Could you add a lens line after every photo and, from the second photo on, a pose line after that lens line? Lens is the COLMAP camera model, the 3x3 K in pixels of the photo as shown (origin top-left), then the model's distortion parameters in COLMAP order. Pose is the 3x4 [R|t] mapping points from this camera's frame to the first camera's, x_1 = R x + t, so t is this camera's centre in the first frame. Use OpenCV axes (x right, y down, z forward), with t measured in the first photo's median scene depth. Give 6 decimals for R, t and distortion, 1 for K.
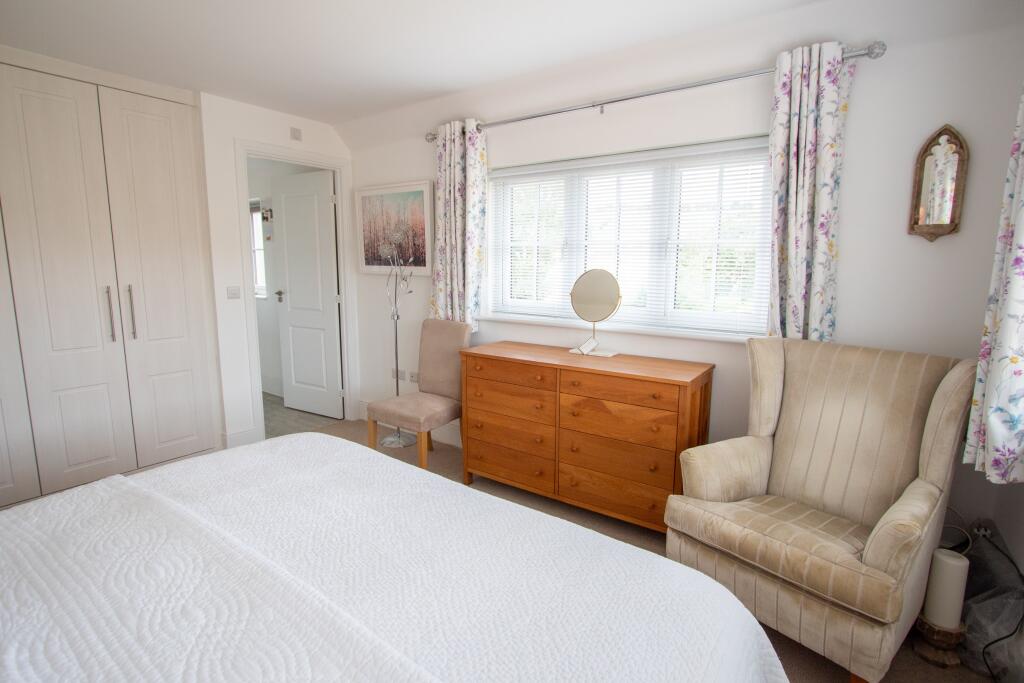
lens RADIAL K [[505.4, 0, 512.0], [0, 505.4, 341.5], [0, 0, 1]] dist [0.001445, 0.000169]
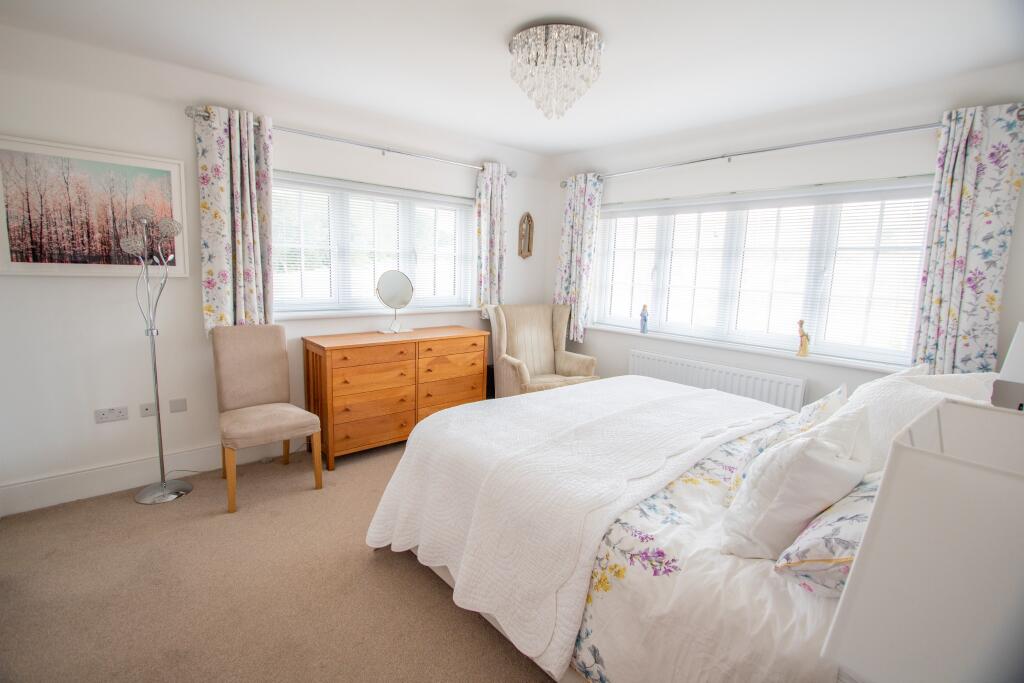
lens RADIAL K [[473.2, 0, 509.9], [0, 473.2, 337.4], [0, 0, 1]] dist [0.001115, 0.000360]
pose [[0.236392, -0.146360, 0.960571, -1.044892], [0.120008, 0.985419, 0.120612, -0.081965], [-0.964218, 0.086764, 0.250510, 0.397604]]
